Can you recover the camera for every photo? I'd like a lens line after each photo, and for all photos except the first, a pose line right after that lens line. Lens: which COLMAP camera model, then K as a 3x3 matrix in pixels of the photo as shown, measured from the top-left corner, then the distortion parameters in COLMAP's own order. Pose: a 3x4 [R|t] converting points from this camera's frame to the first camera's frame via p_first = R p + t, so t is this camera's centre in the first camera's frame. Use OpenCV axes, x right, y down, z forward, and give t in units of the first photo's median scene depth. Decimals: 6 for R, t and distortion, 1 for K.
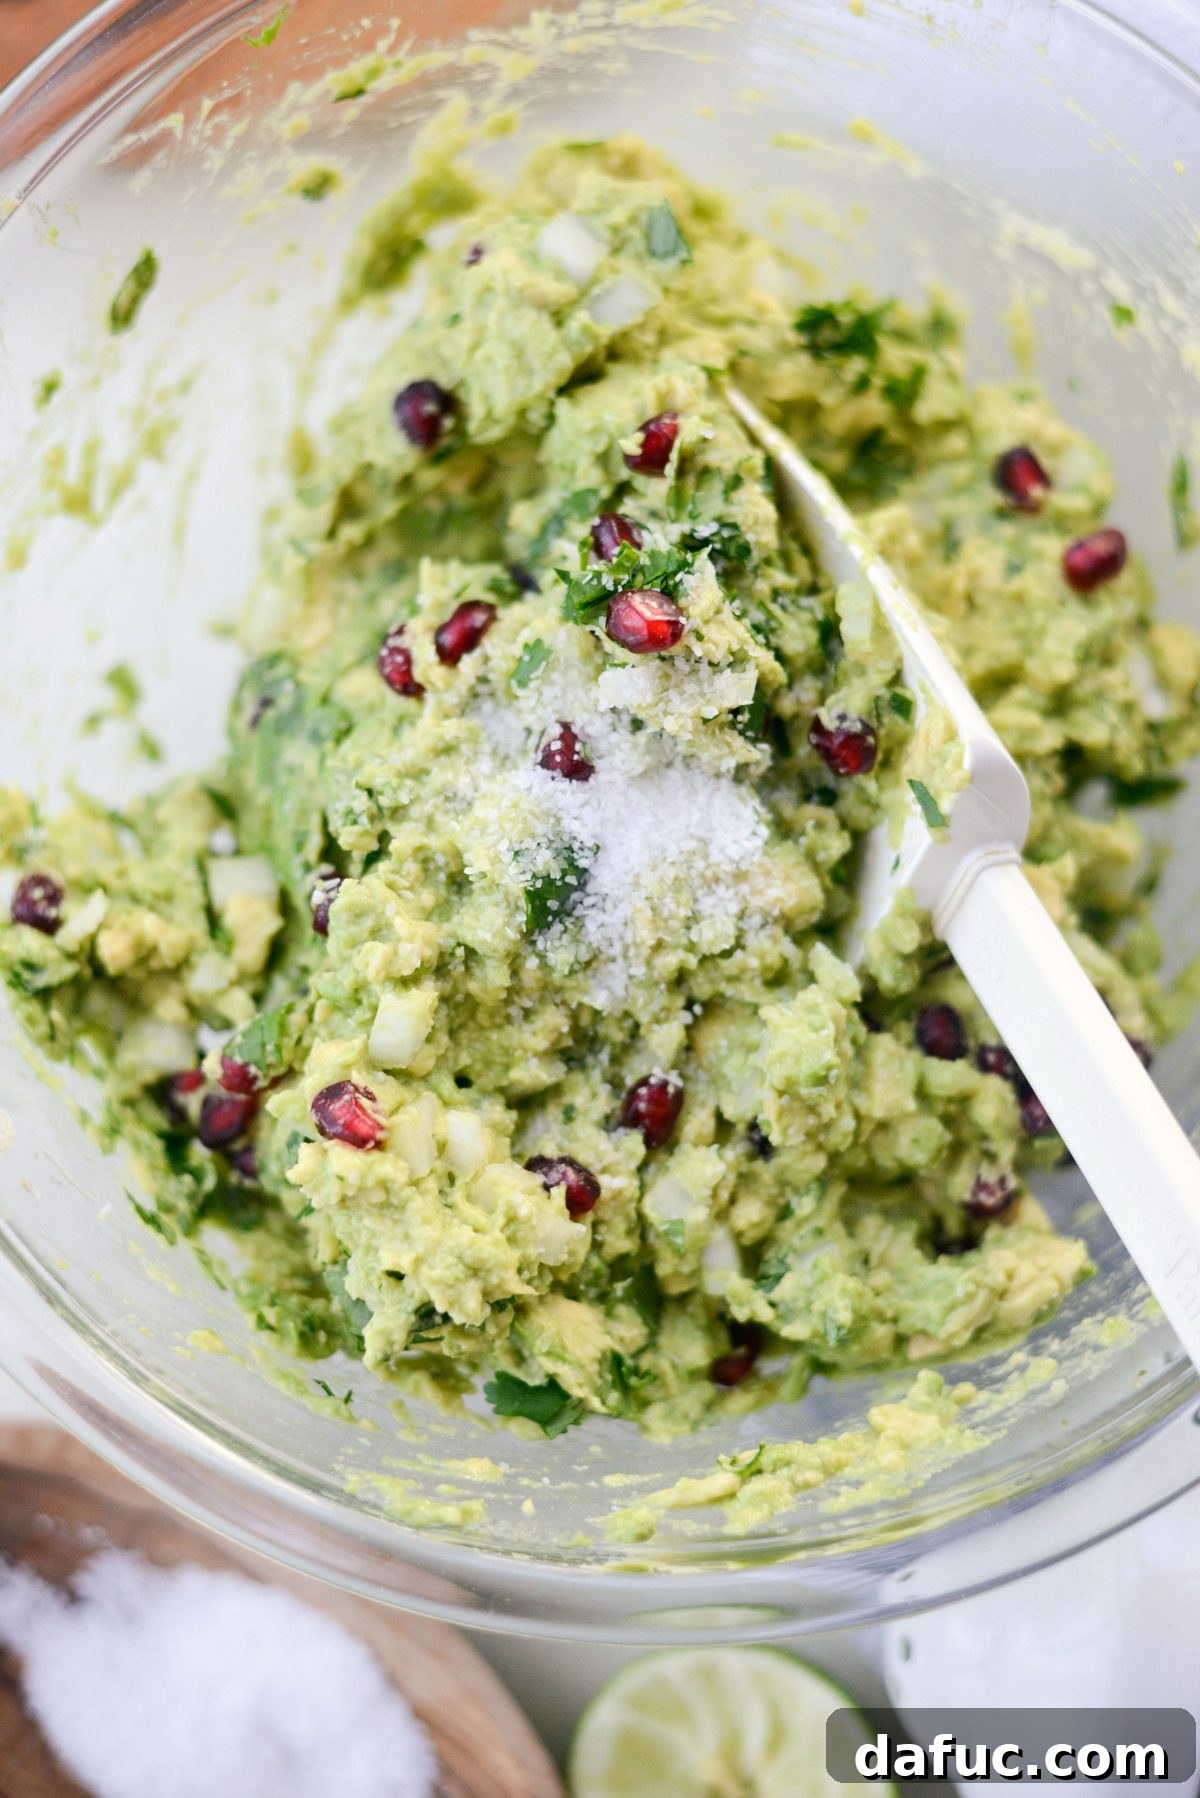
lens RADIAL K [[2771.1, 0, 600.0], [0, 2771.1, 899.0], [0, 0, 1]] dist [-0.153136, 0.112231]
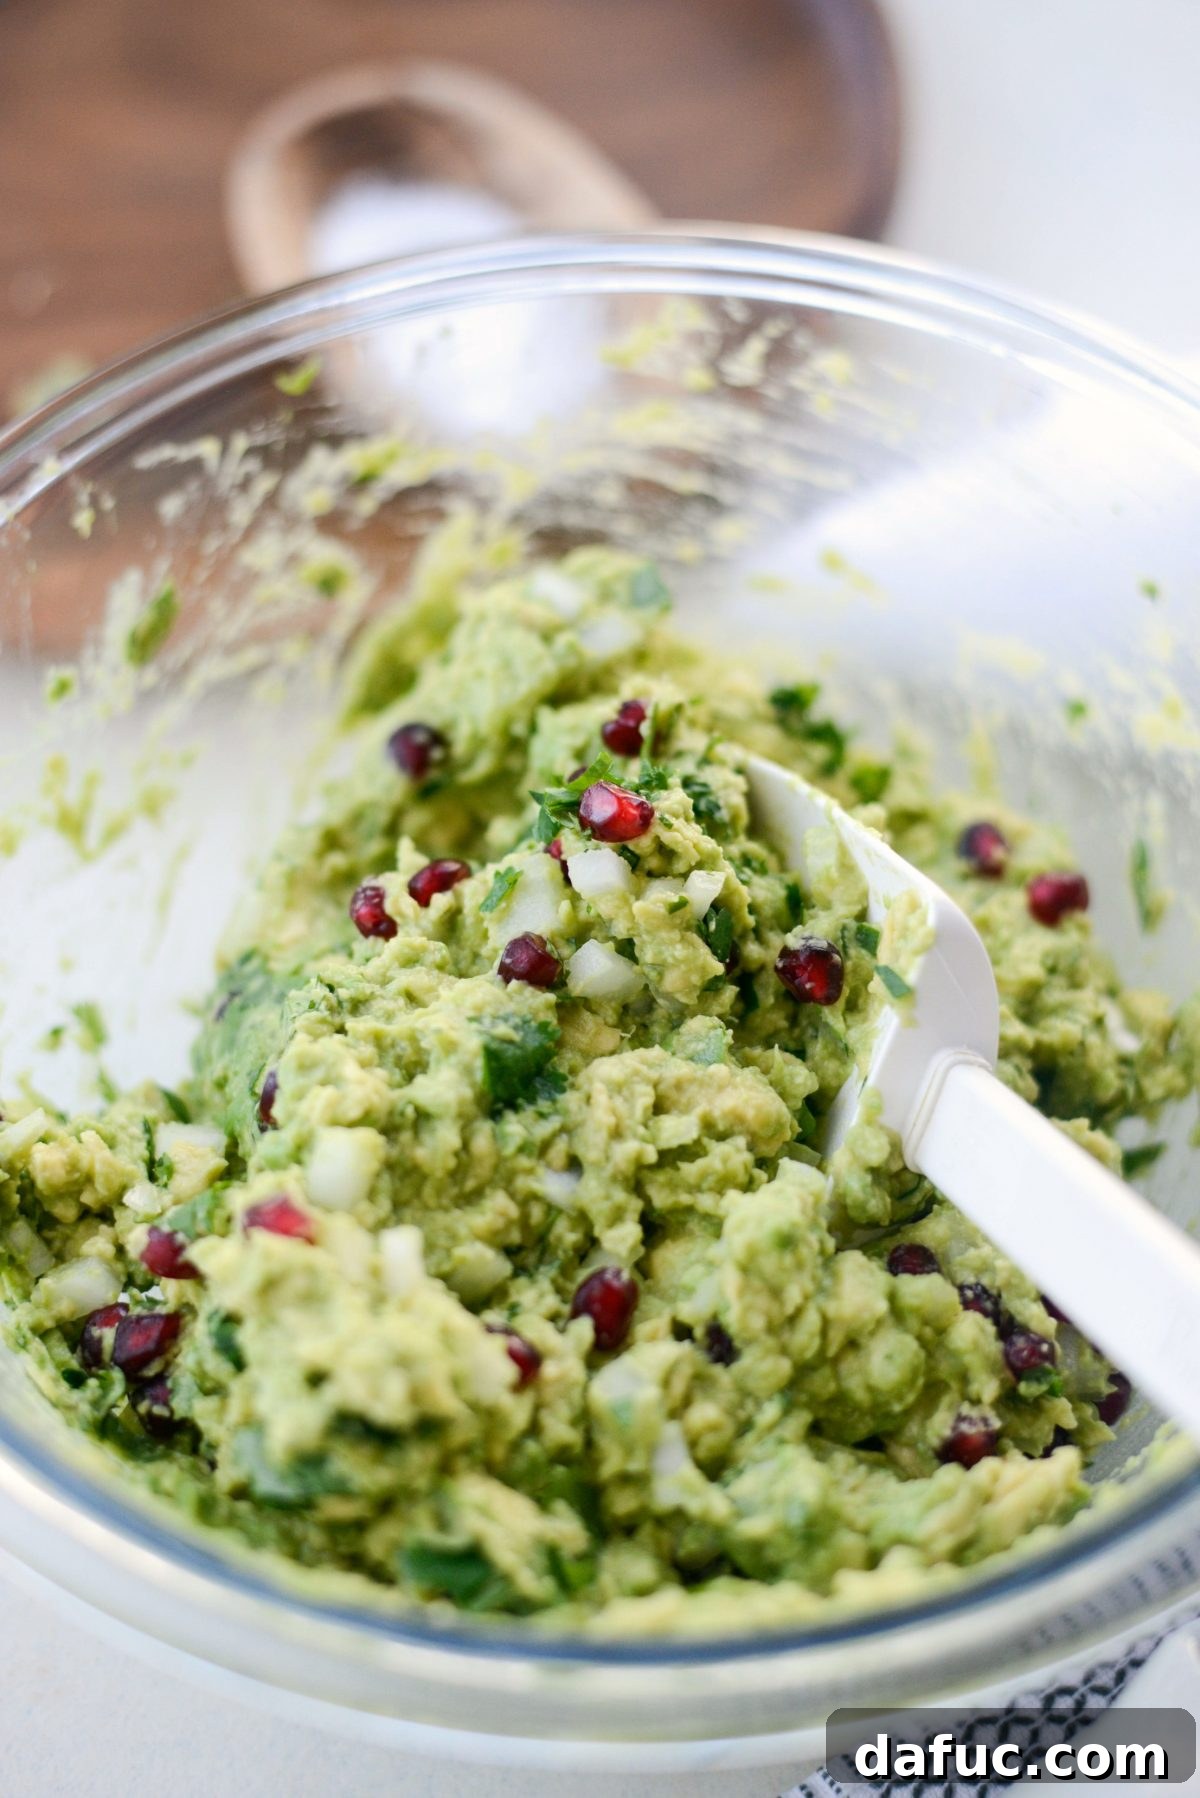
lens RADIAL K [[2865.7, 0, 600.0], [0, 2865.7, 899.0], [0, 0, 1]] dist [-0.168619, 0.109210]
pose [[0.999127, 0.040292, -0.011001, 0.022725], [-0.039661, 0.832664, -0.552357, 0.491656], [-0.013096, 0.552311, 0.833535, 0.126717]]
